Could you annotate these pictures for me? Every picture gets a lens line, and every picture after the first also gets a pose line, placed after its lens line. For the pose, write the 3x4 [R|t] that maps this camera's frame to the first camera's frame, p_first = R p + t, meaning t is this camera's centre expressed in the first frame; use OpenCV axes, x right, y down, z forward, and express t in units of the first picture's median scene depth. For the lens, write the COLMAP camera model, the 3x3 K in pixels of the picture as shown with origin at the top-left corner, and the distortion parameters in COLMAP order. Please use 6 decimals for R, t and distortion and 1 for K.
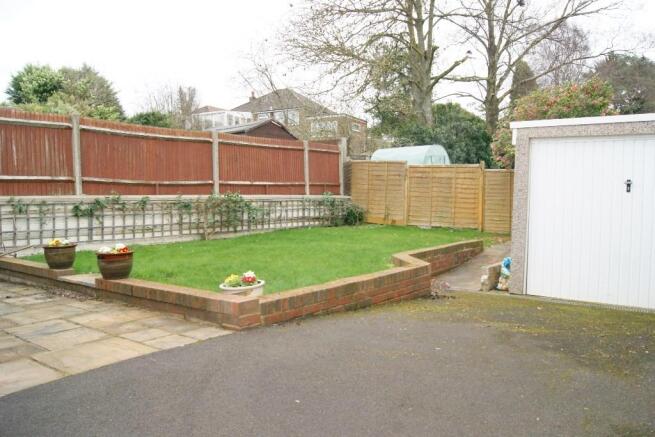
lens RADIAL K [[526.2, 0, 327.5], [0, 526.2, 218.5], [0, 0, 1]] dist [-0.065224, 0.002276]
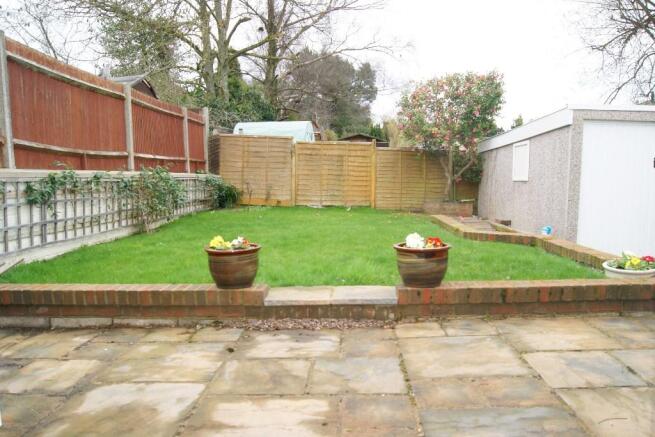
lens RADIAL K [[526.2, 0, 327.5], [0, 526.2, 218.5], [0, 0, 1]] dist [-0.065224, 0.002276]
pose [[0.803778, -0.048486, 0.592950, -0.385088], [0.029599, 0.998698, 0.041541, -0.001311], [-0.594192, -0.015839, 0.804167, 0.224744]]
